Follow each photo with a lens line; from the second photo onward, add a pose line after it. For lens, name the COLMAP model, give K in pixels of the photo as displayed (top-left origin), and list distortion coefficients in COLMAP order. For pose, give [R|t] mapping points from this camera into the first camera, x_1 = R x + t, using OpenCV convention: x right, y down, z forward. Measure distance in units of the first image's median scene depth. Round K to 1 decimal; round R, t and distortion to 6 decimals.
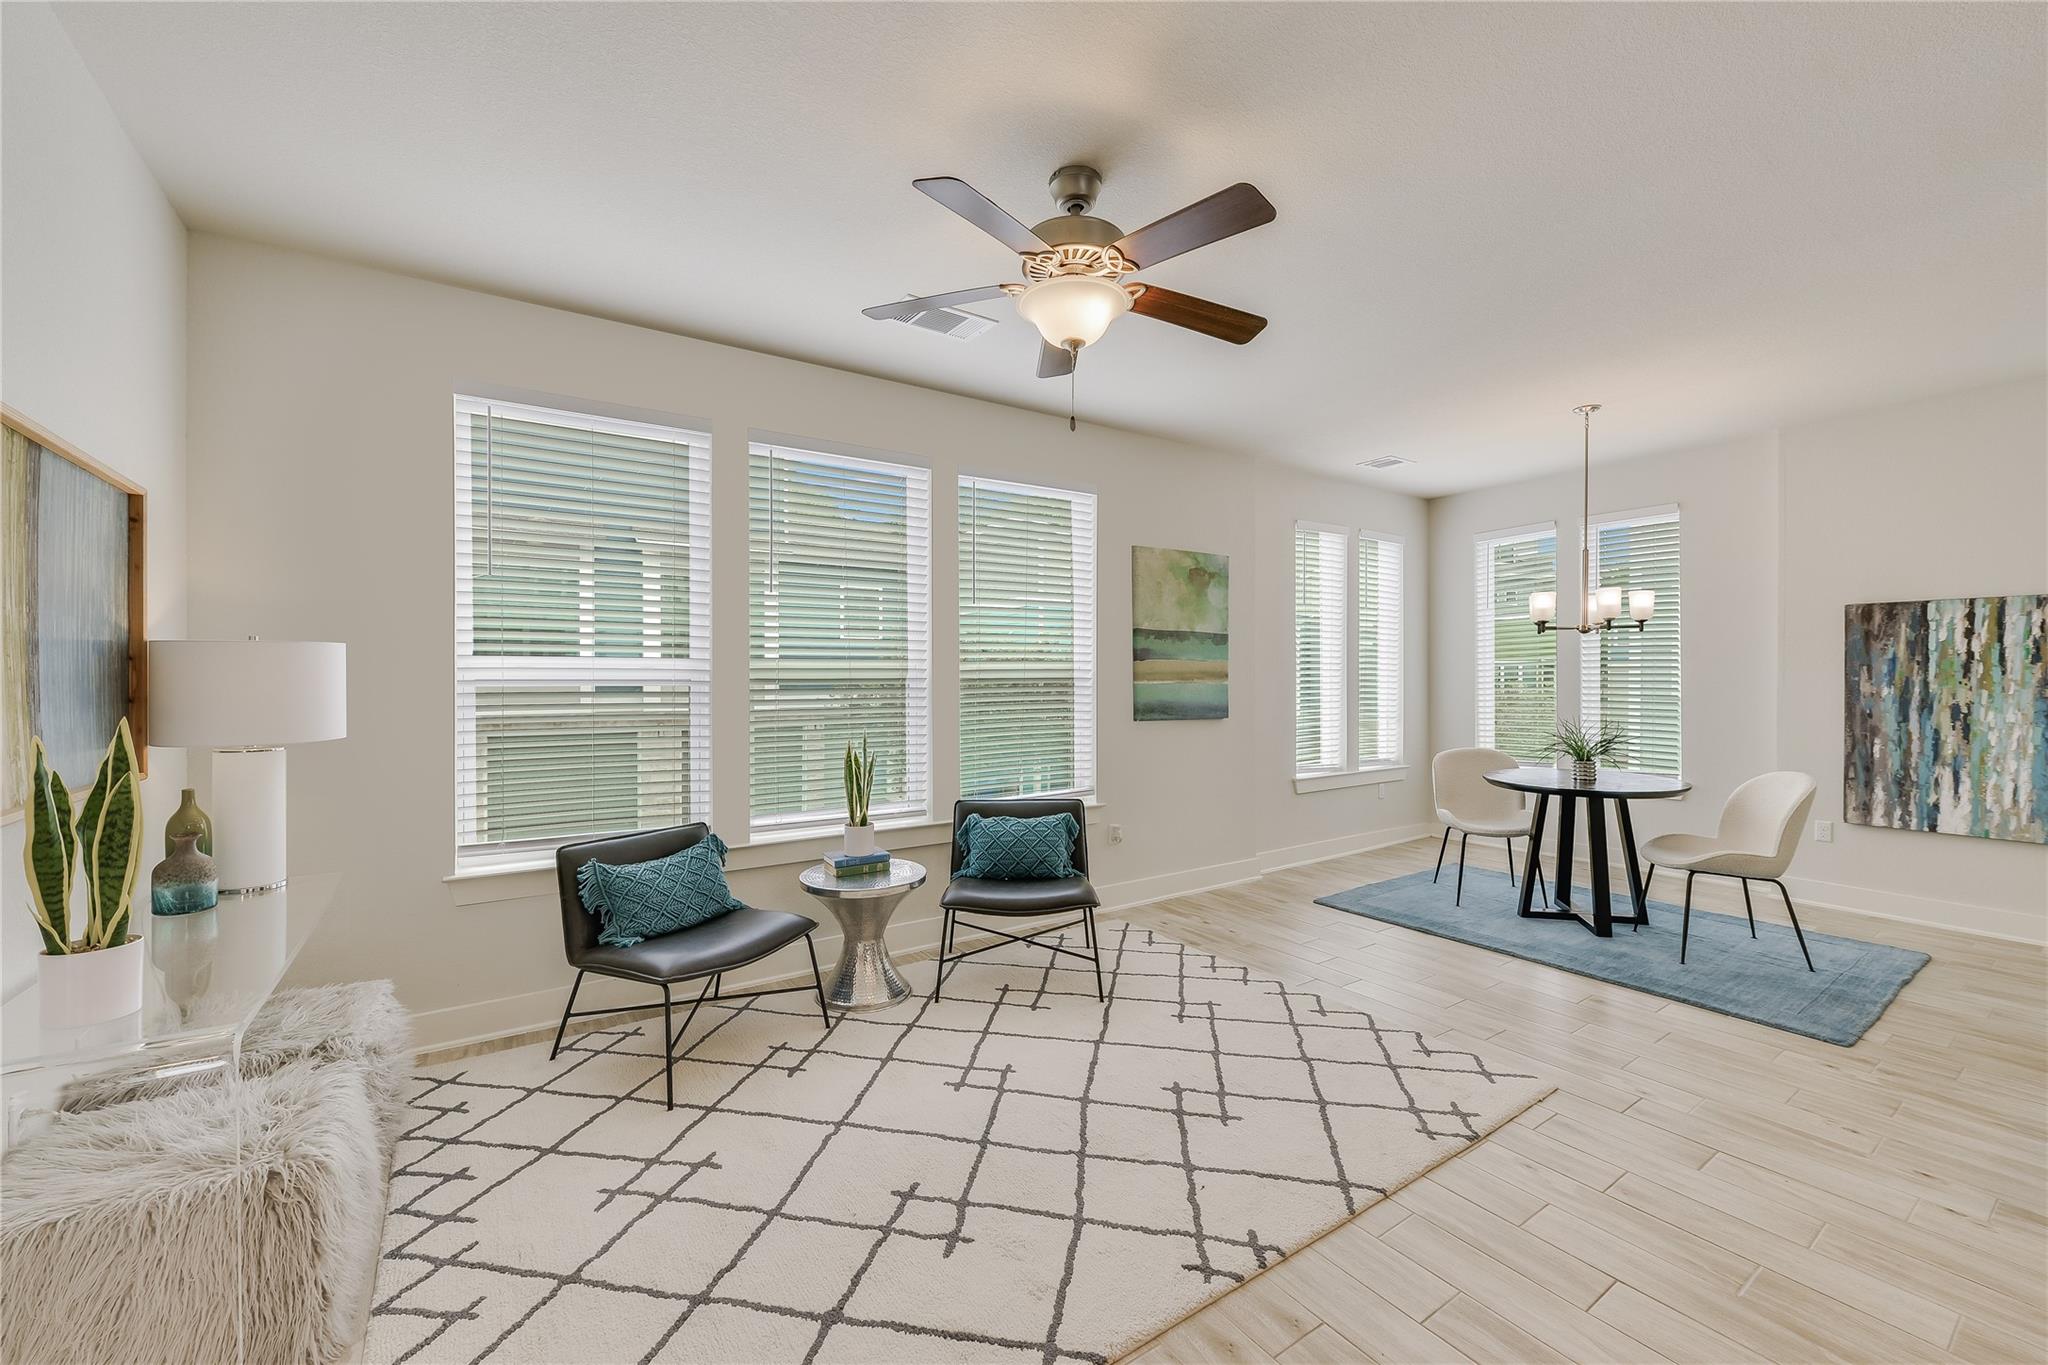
lens RADIAL K [[814.8, 0, 1026.4], [0, 814.8, 684.2], [0, 0, 1]] dist [-0.002822, -0.001704]
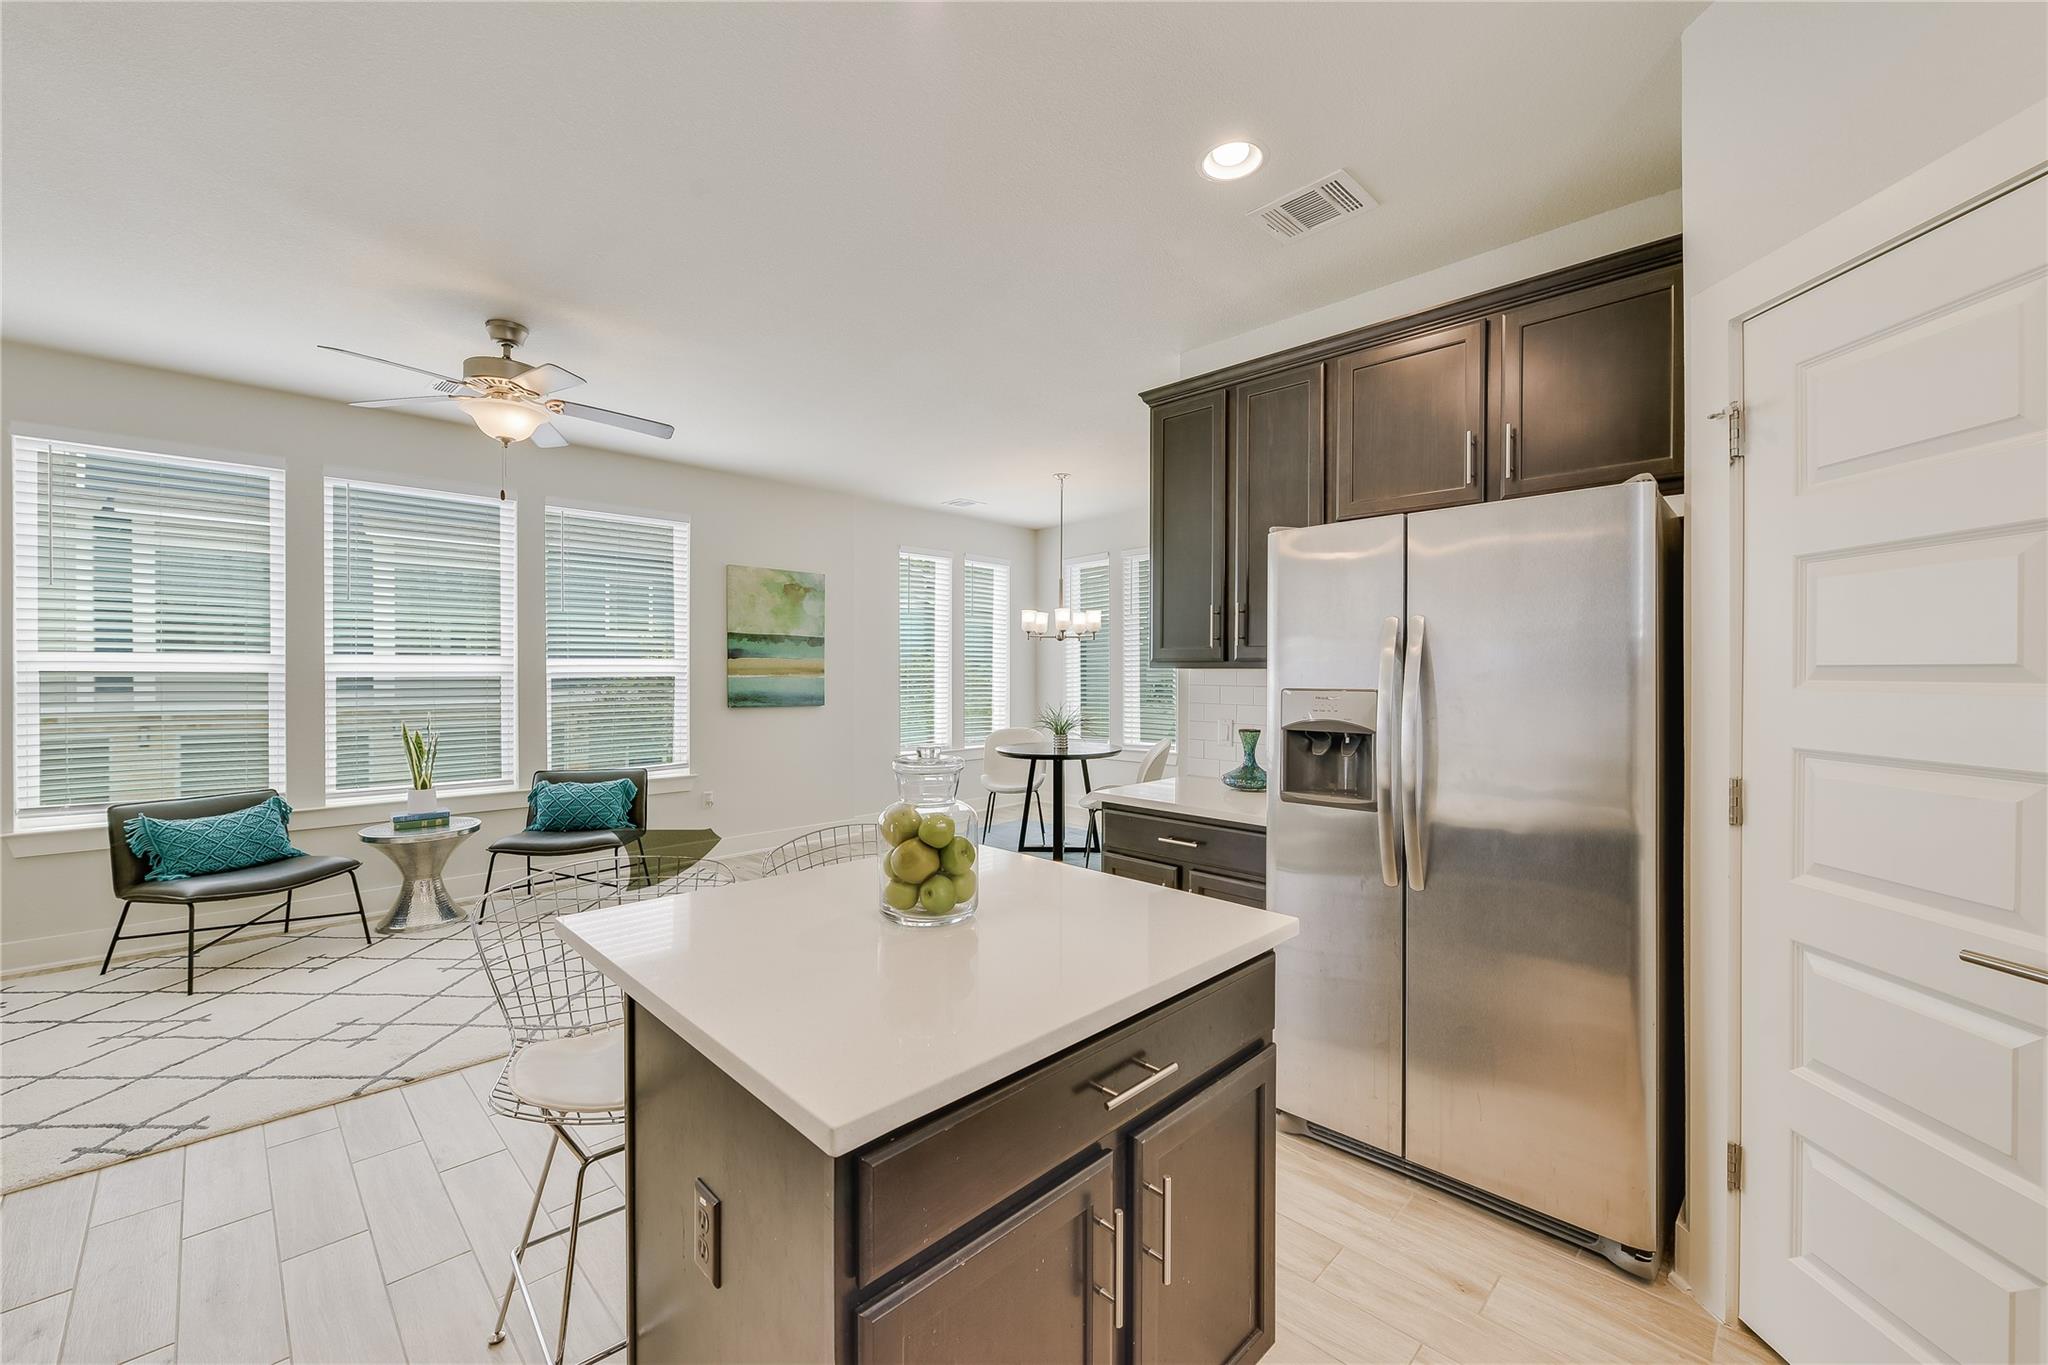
lens RADIAL K [[814.8, 0, 1030.8], [0, 814.8, 677.3], [0, 0, 1]] dist [-0.002822, -0.001704]
pose [[0.980390, 0.000558, 0.197065, 0.393761], [0.000490, 0.999986, -0.005270, 0.007405], [-0.197065, 0.005263, 0.980376, -0.346050]]
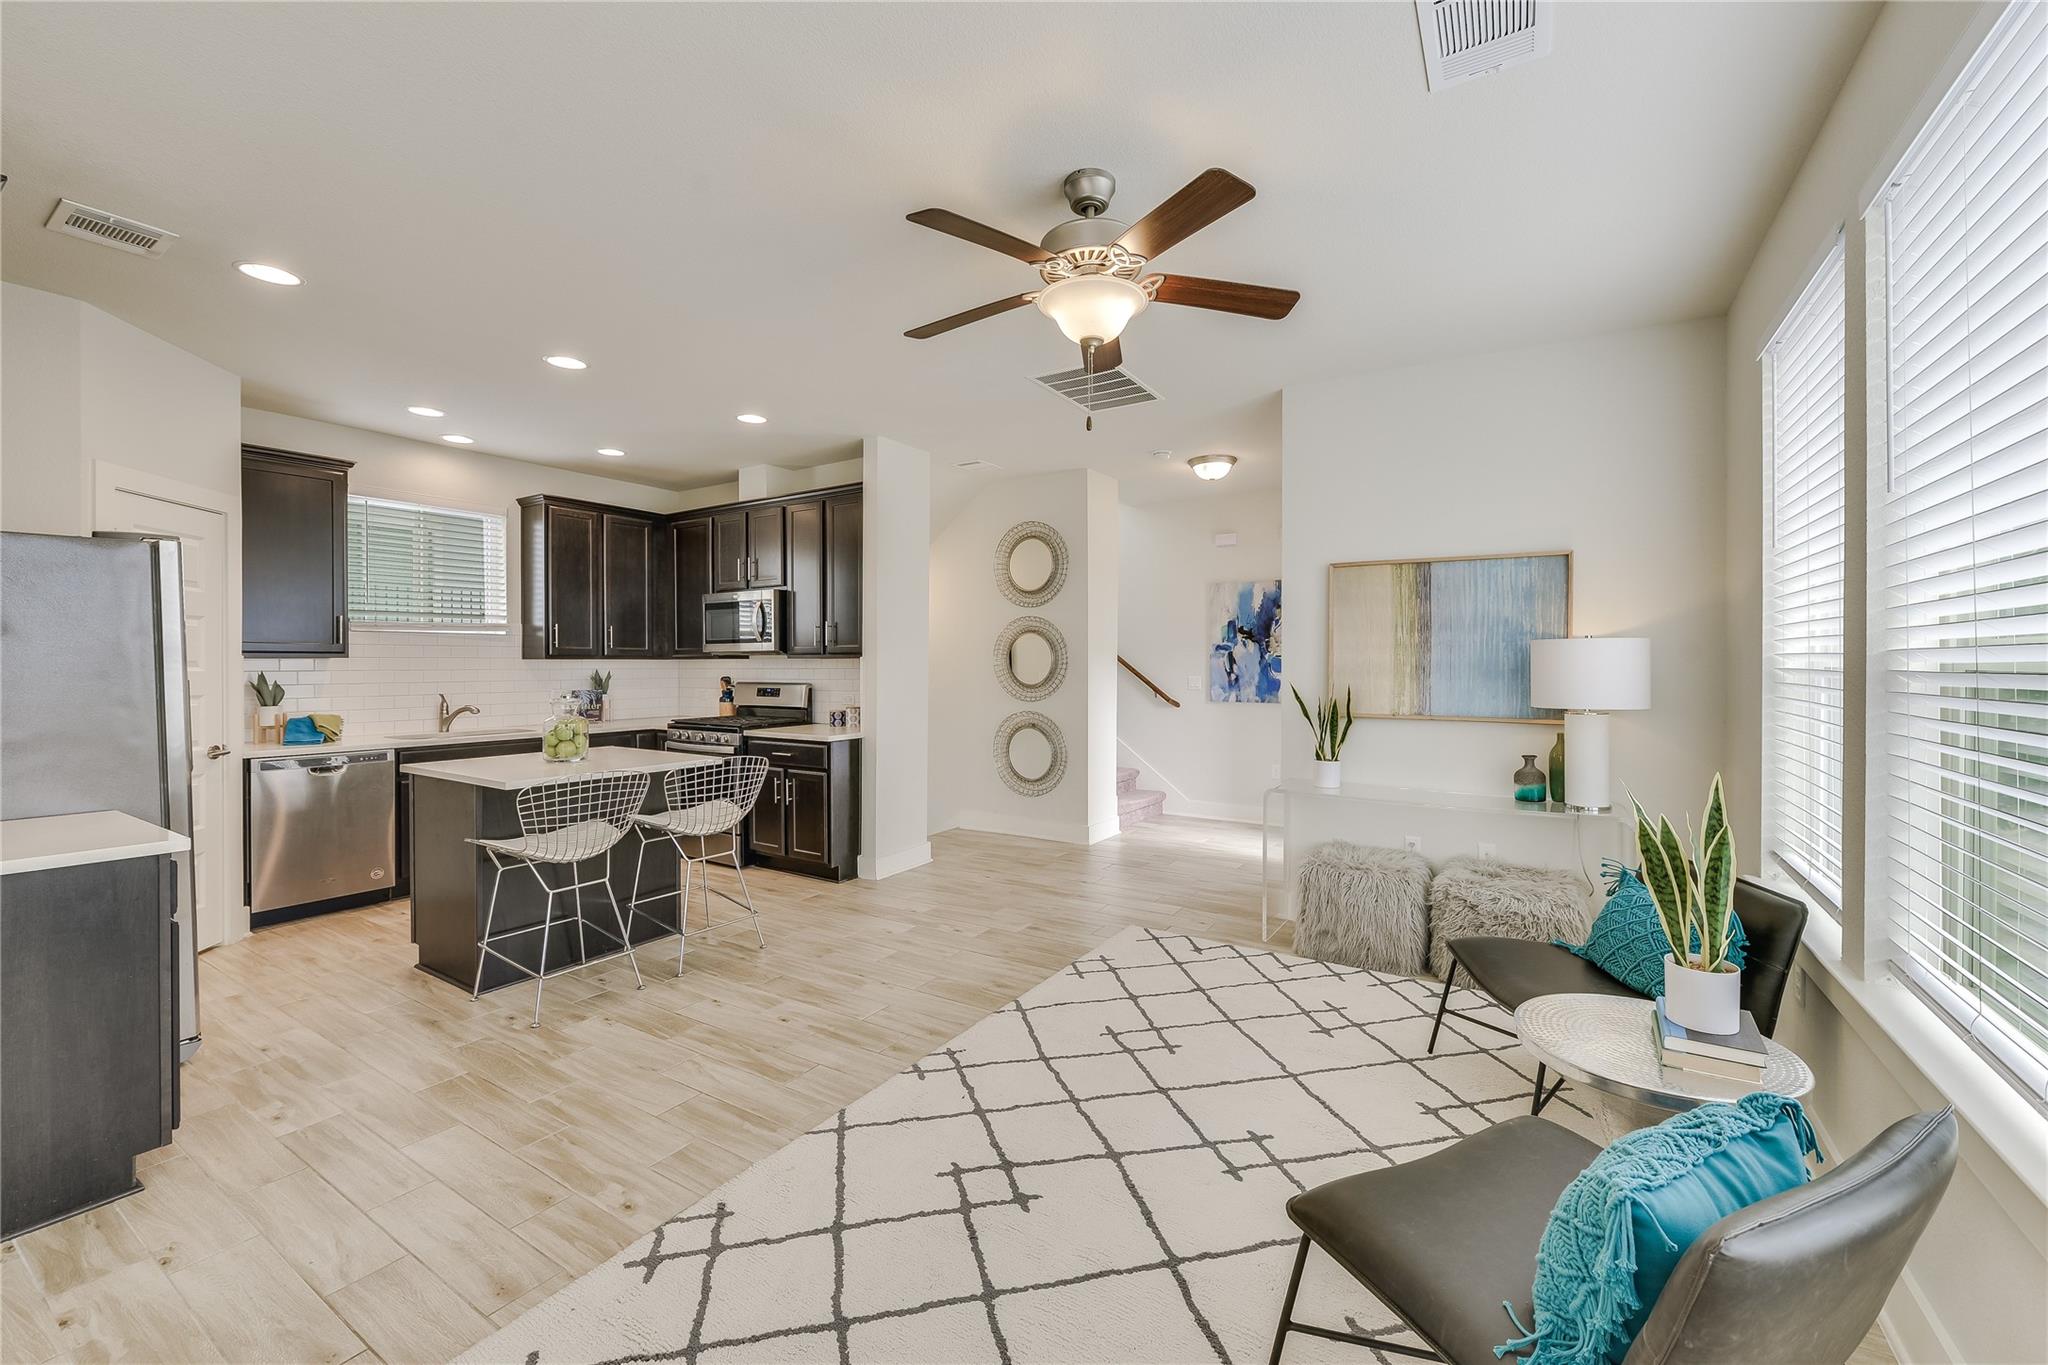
lens RADIAL K [[814.8, 0, 1030.6], [0, 814.8, 674.4], [0, 0, 1]] dist [-0.002822, -0.001704]
pose [[-0.912862, 0.006367, -0.408219, 0.313757], [-0.004608, 0.999654, 0.025898, -0.012525], [0.408243, 0.025522, -0.912517, 1.087762]]
